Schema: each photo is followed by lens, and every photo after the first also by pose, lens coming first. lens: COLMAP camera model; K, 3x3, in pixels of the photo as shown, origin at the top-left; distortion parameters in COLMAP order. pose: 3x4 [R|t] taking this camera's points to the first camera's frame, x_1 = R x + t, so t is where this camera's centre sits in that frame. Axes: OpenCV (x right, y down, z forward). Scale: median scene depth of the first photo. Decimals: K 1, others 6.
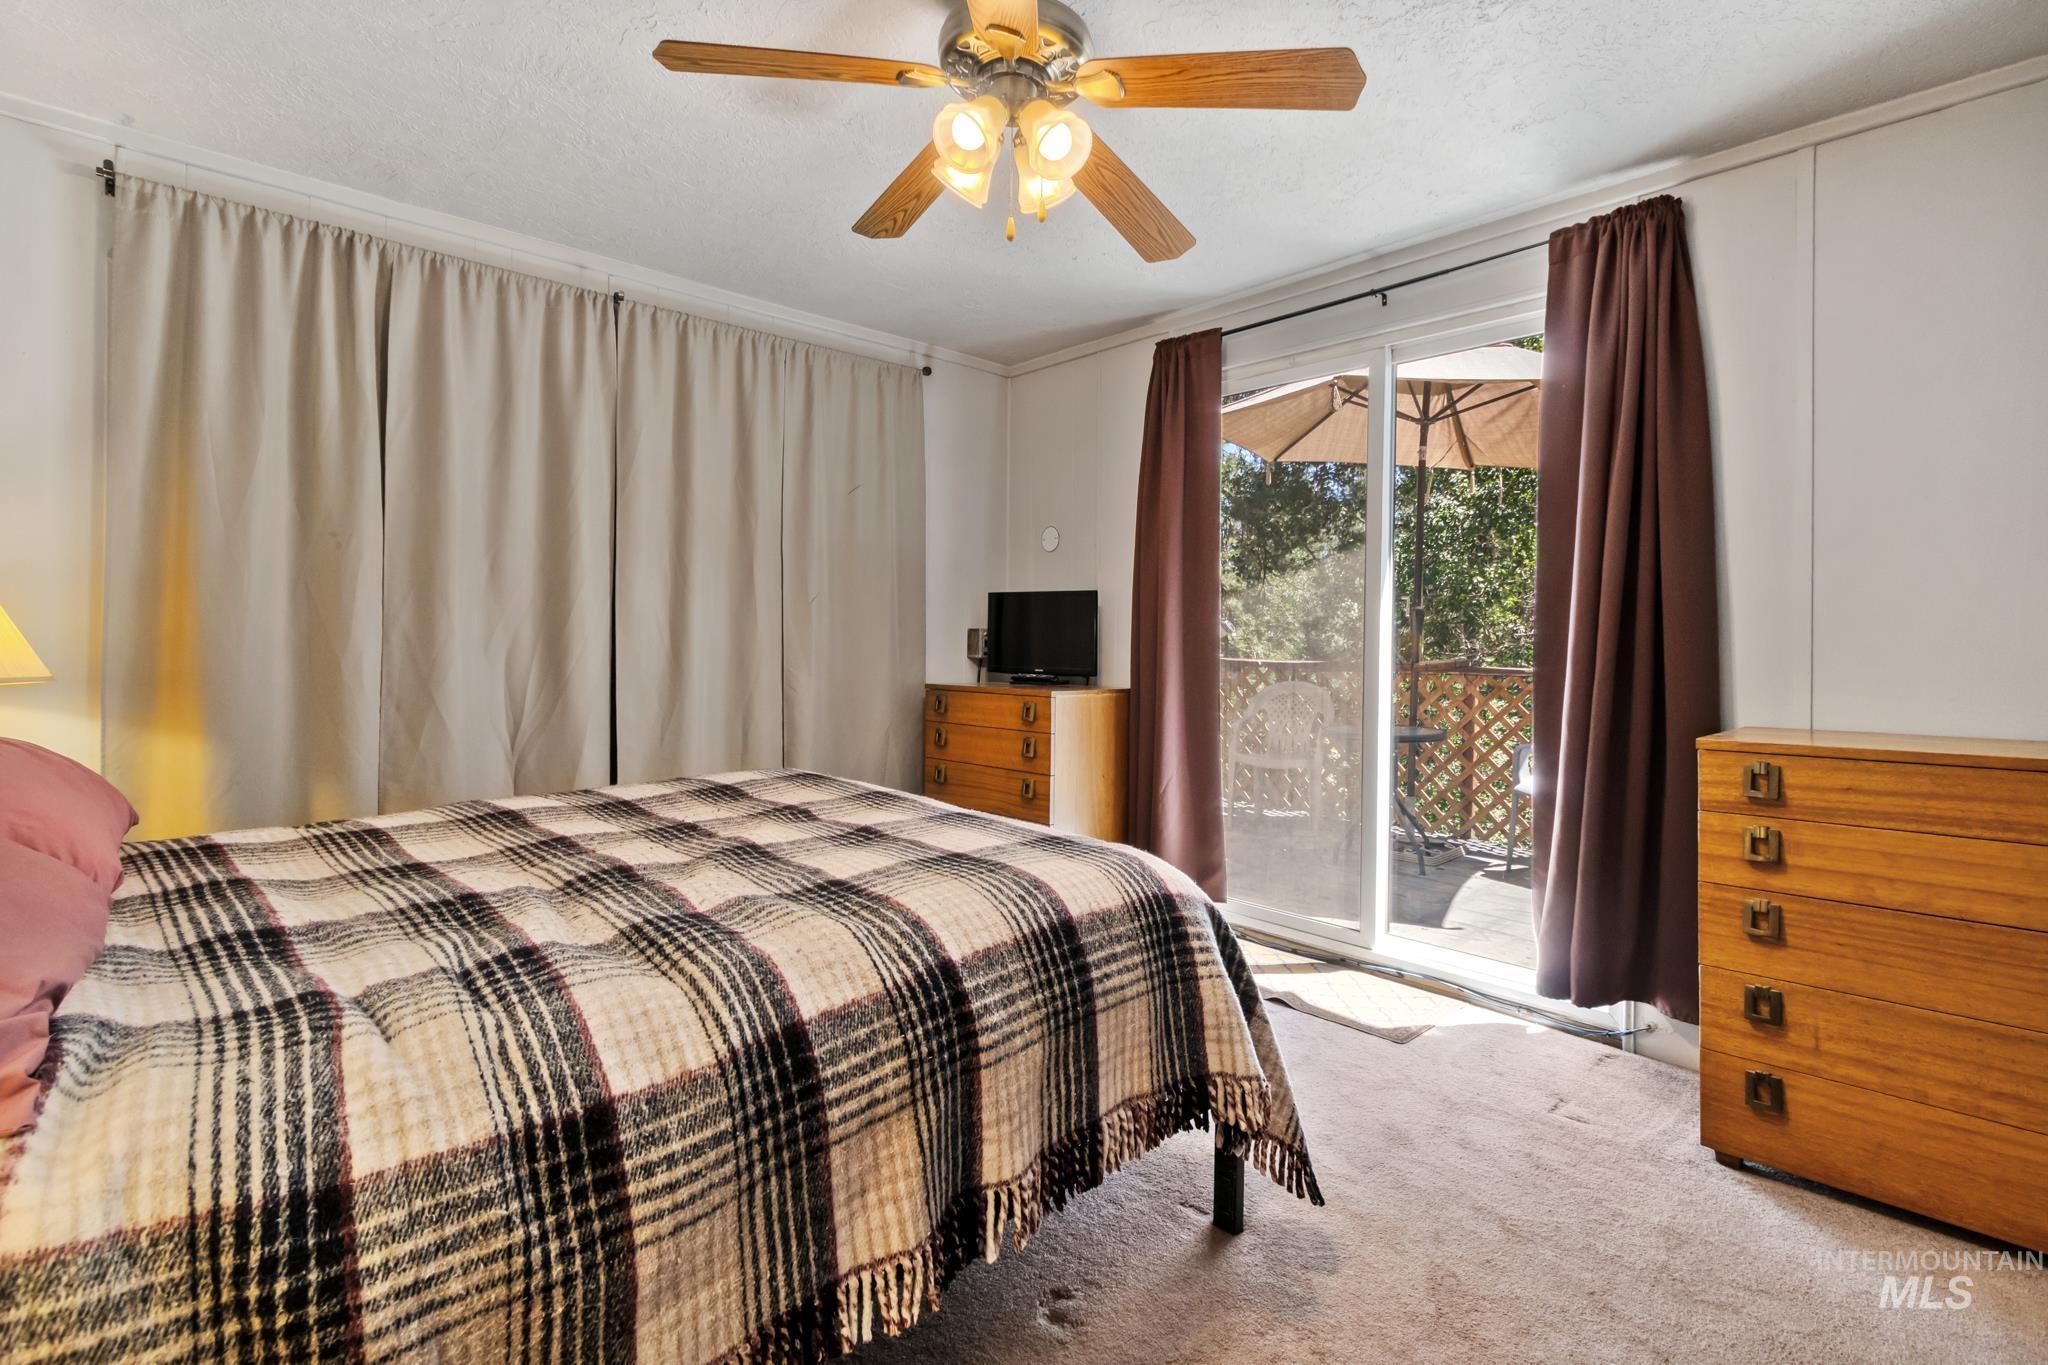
lens RADIAL K [[969.9, 0, 1012.5], [0, 969.9, 640.8], [0, 0, 1]] dist [0.010143, -0.002967]
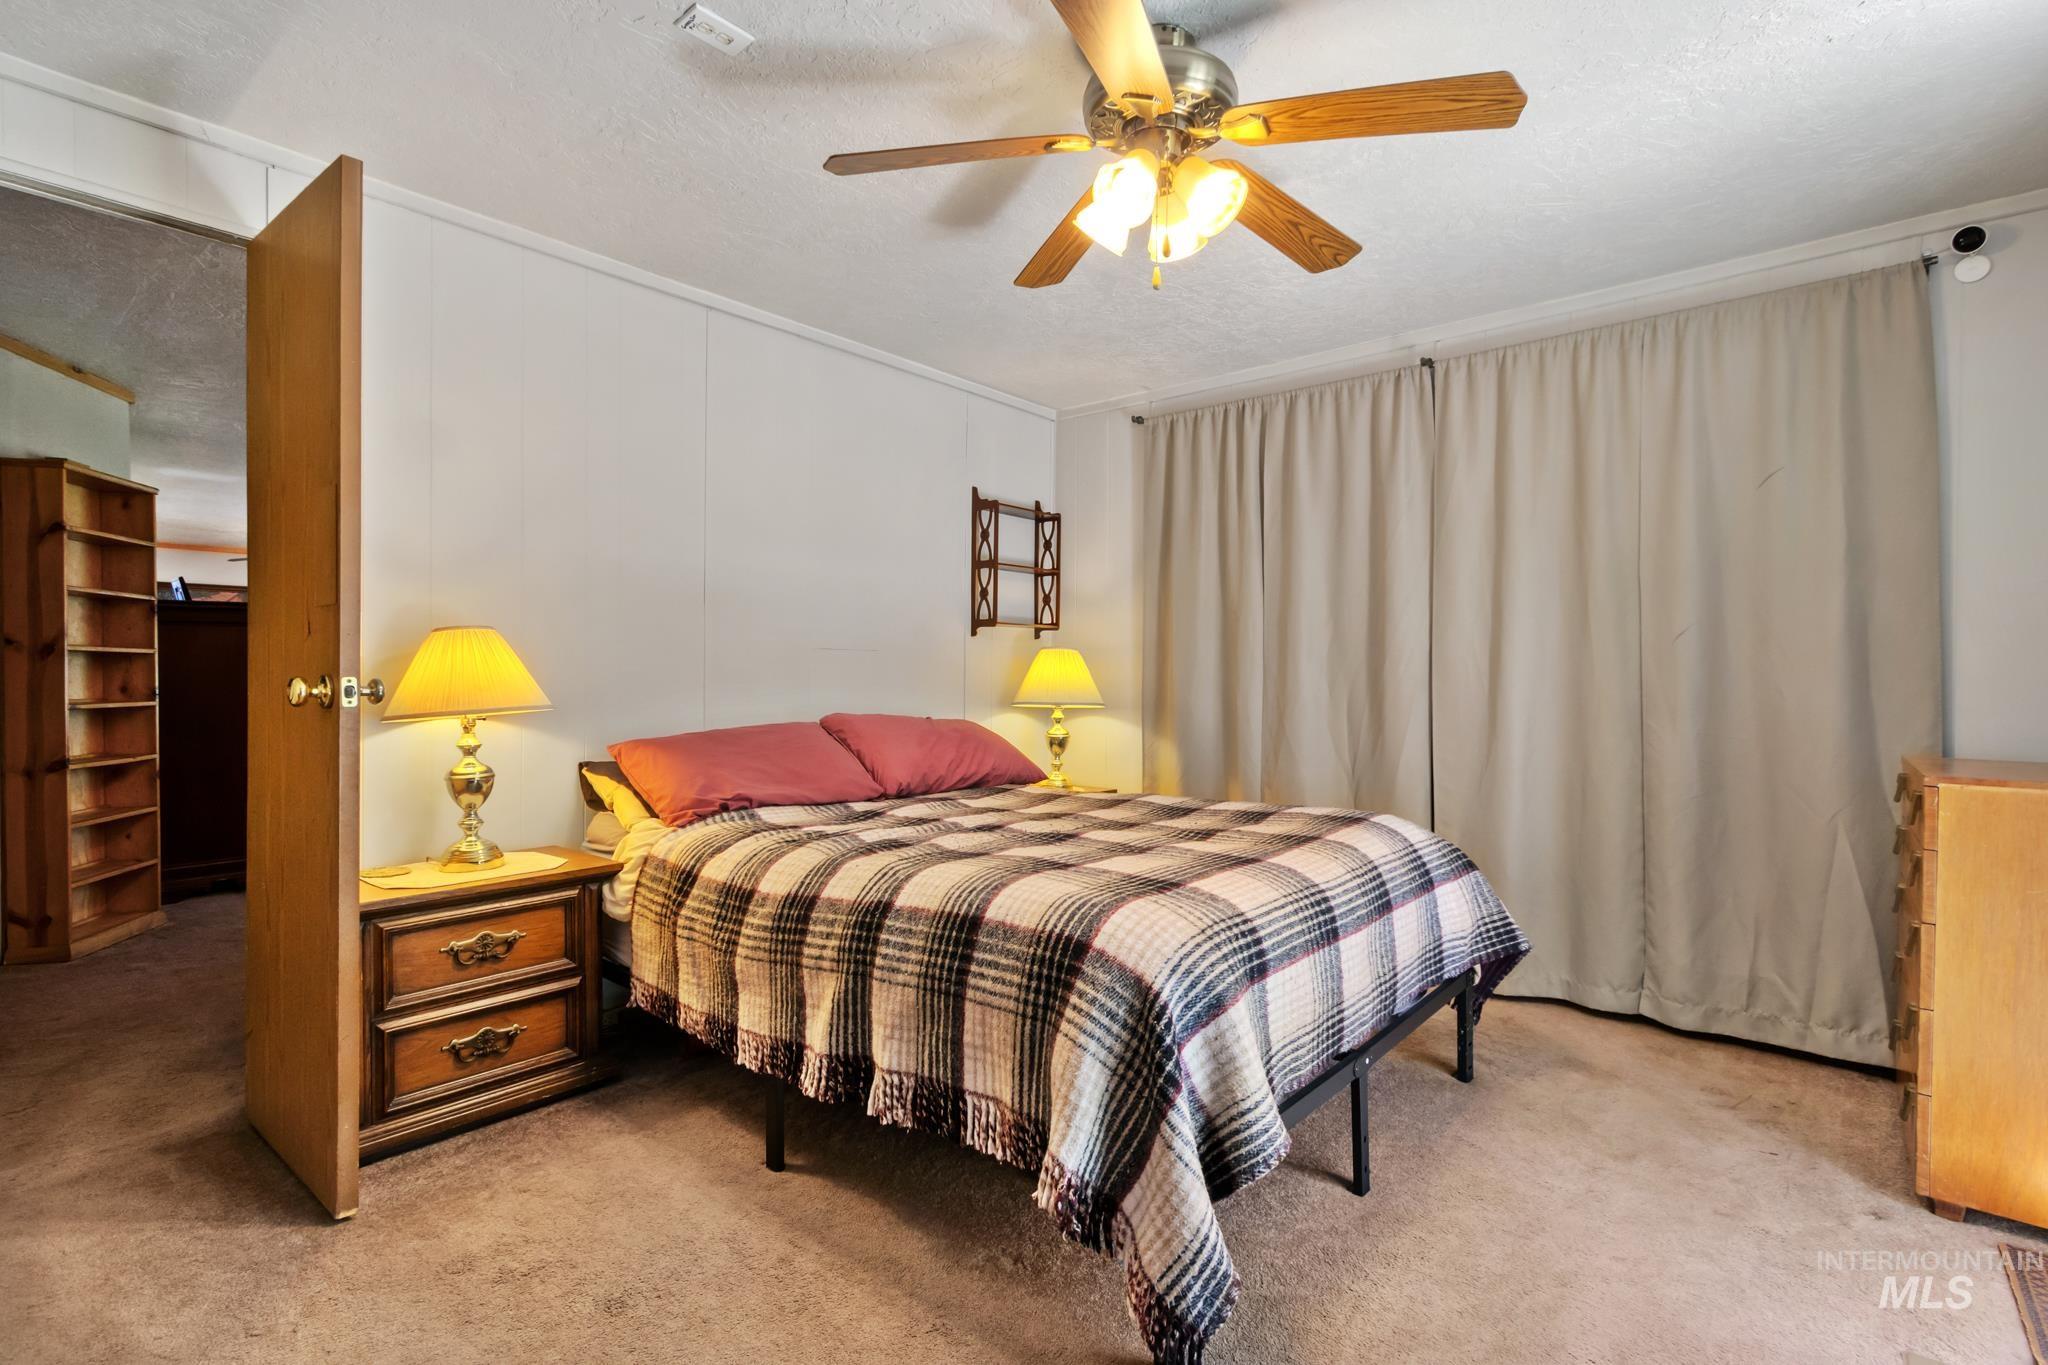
lens RADIAL K [[969.9, 0, 1021.8], [0, 969.9, 679.9], [0, 0, 1]] dist [0.010143, -0.002967]
pose [[0.115656, -0.001252, -0.993289, 1.241925], [-0.010862, 0.999938, -0.002525, 0.002882], [0.993230, 0.011081, 0.115635, 0.922212]]
